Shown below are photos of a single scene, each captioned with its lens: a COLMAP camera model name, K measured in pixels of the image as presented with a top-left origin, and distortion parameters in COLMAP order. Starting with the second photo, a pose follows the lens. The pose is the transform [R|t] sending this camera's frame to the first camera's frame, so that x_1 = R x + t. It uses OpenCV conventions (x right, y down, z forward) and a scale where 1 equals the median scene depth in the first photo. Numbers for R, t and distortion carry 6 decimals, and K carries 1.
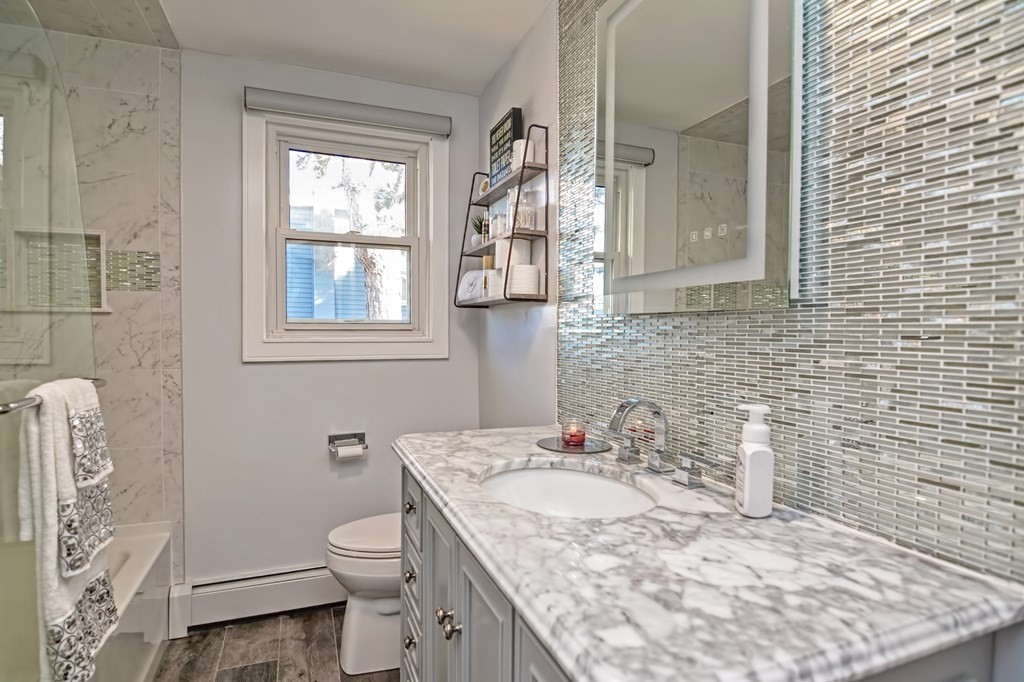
lens RADIAL K [[493.4, 0, 513.8], [0, 493.4, 341.3], [0, 0, 1]] dist [-0.010495, -0.005540]
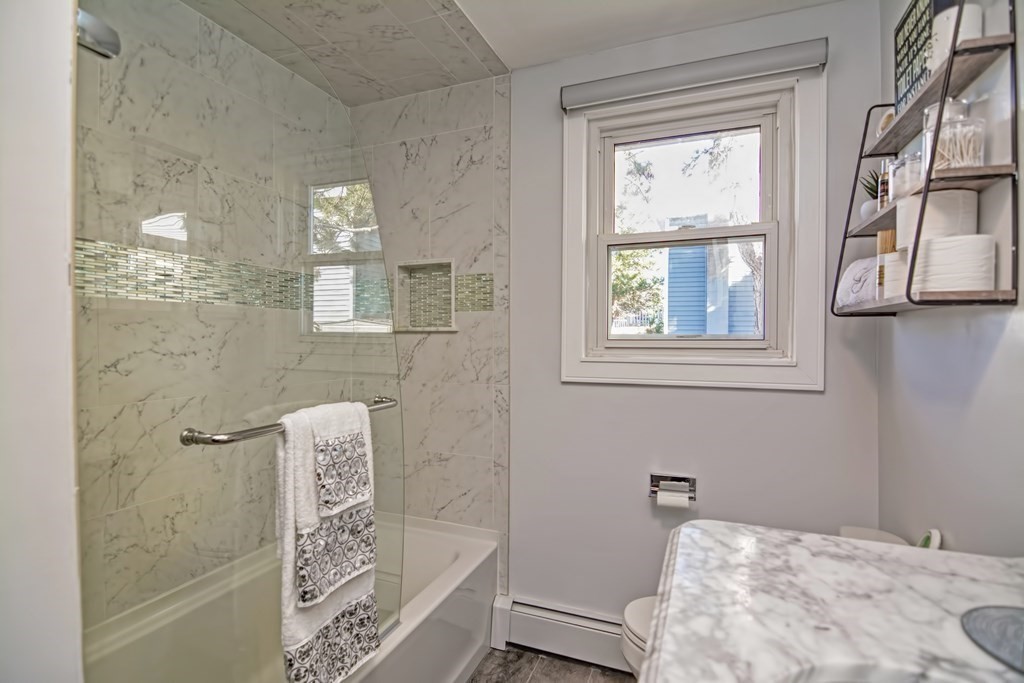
lens RADIAL K [[493.4, 0, 508.9], [0, 493.4, 344.2], [0, 0, 1]] dist [-0.010495, -0.005540]
pose [[0.715365, 0.010198, -0.698676, 0.040238], [-0.016547, 0.999860, -0.002349, -0.027446], [0.698555, 0.013241, 0.715434, 0.270350]]
